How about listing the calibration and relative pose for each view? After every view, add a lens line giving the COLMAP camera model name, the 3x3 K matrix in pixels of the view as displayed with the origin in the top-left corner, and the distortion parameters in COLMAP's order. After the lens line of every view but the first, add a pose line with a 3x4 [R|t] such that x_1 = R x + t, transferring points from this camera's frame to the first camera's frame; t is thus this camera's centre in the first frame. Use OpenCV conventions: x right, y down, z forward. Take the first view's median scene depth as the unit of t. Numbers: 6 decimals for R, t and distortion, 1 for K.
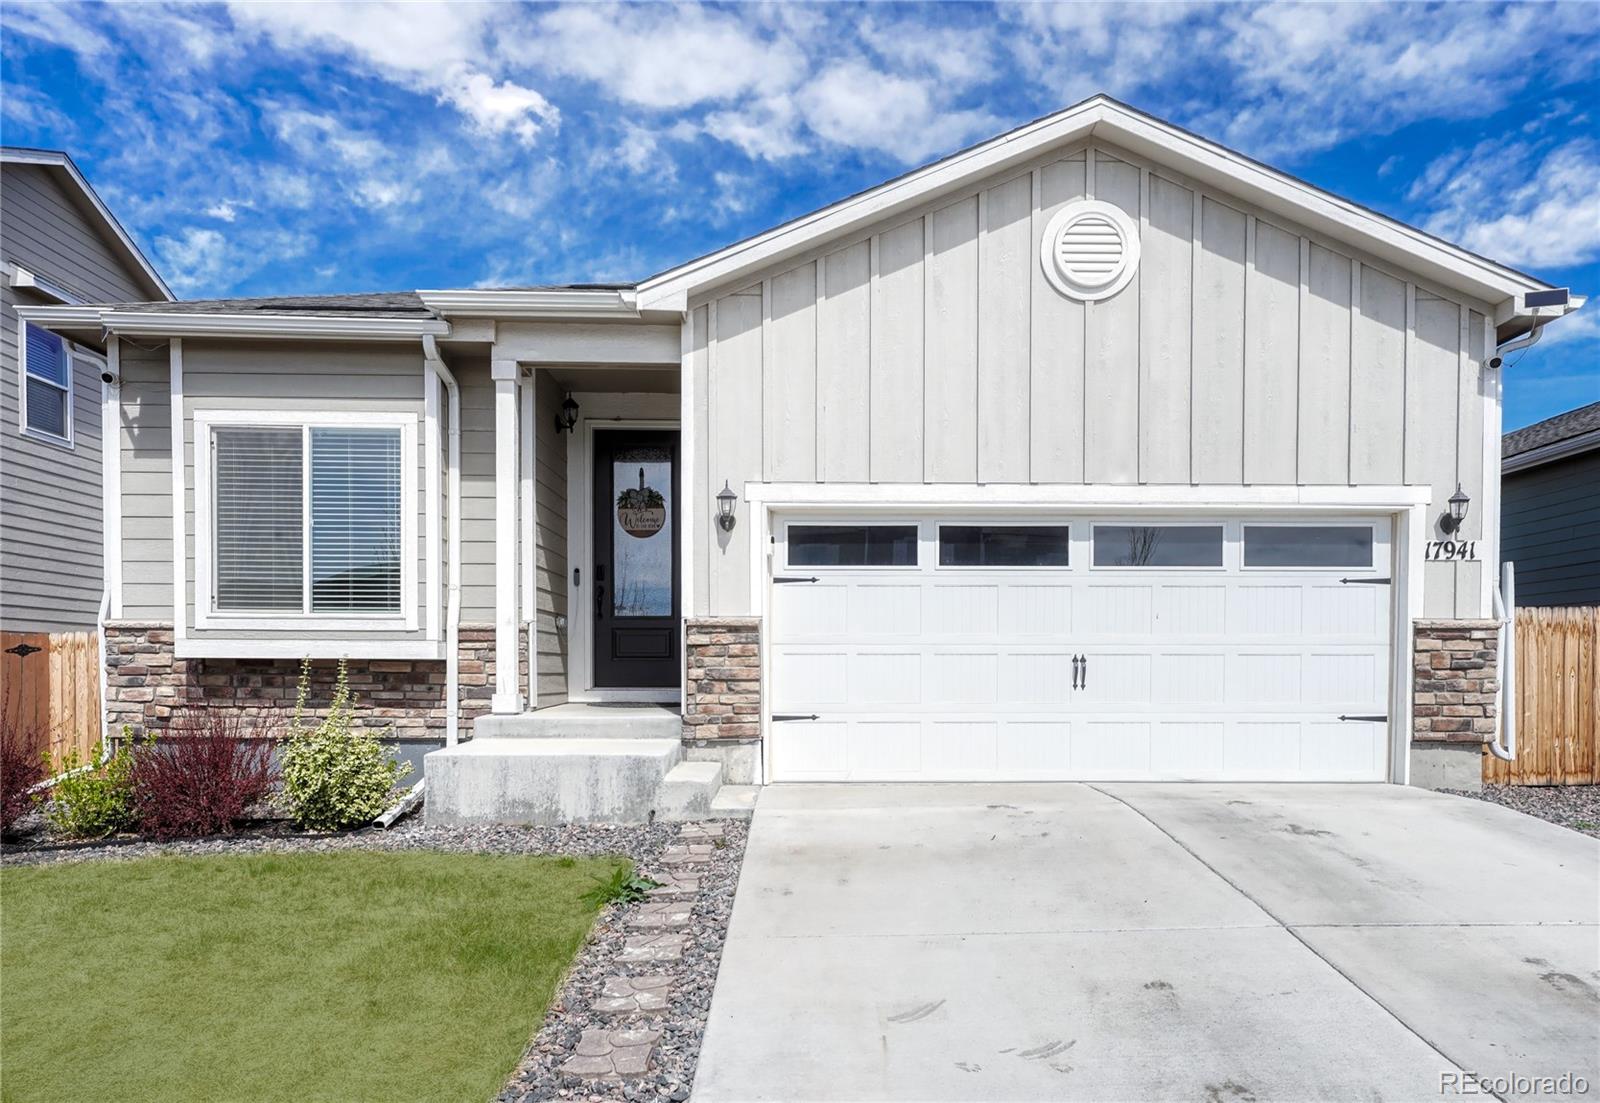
lens RADIAL K [[1096.6, 0, 830.4], [0, 1096.6, 693.6], [0, 0, 1]] dist [0.007405, 0.003183]
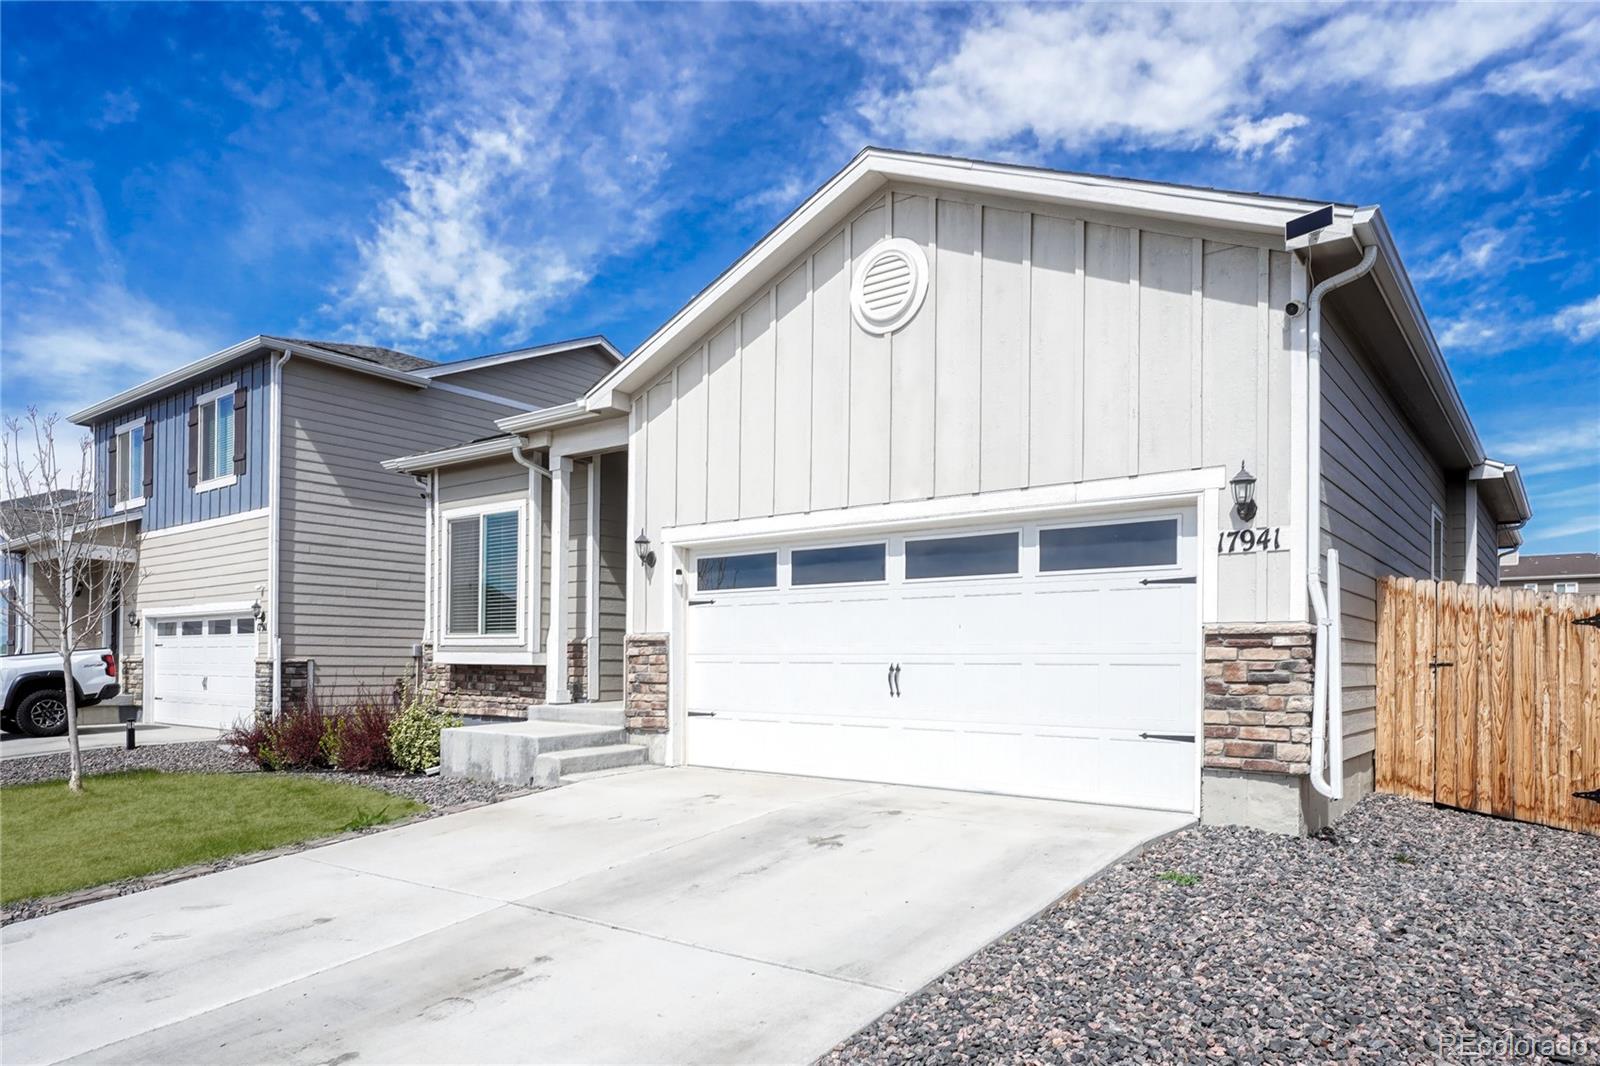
lens RADIAL K [[1001.1, 0, 803.6], [0, 1001.1, 655.8], [0, 0, 1]] dist [-0.006191, -0.000621]
pose [[0.775819, -0.001528, -0.630954, 0.770995], [-0.013671, 0.999722, -0.019231, -0.023239], [0.630808, 0.023545, 0.775582, 0.197639]]
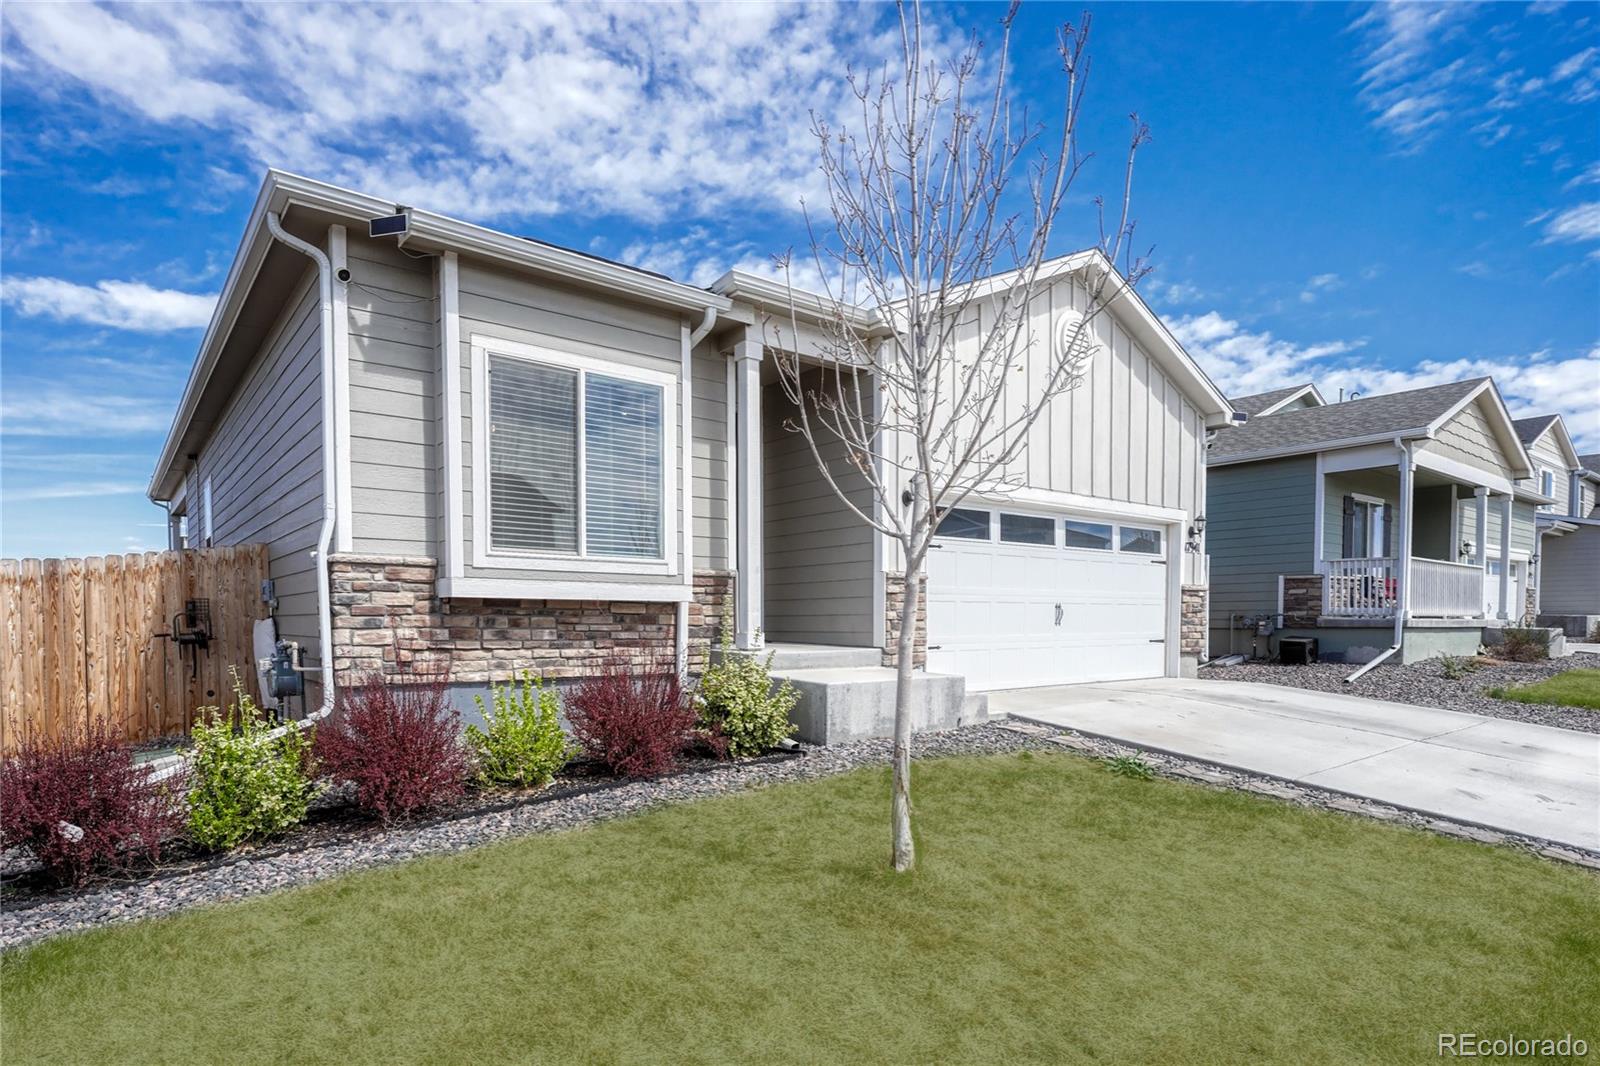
lens RADIAL K [[886.7, 0, 798.9], [0, 886.7, 651.6], [0, 0, 1]] dist [-0.001306, -0.000487]
pose [[0.799002, -0.022726, 0.600899, -0.819133], [0.010240, 0.999655, 0.024191, -0.001690], [-0.601241, -0.013176, 0.798959, 0.224001]]
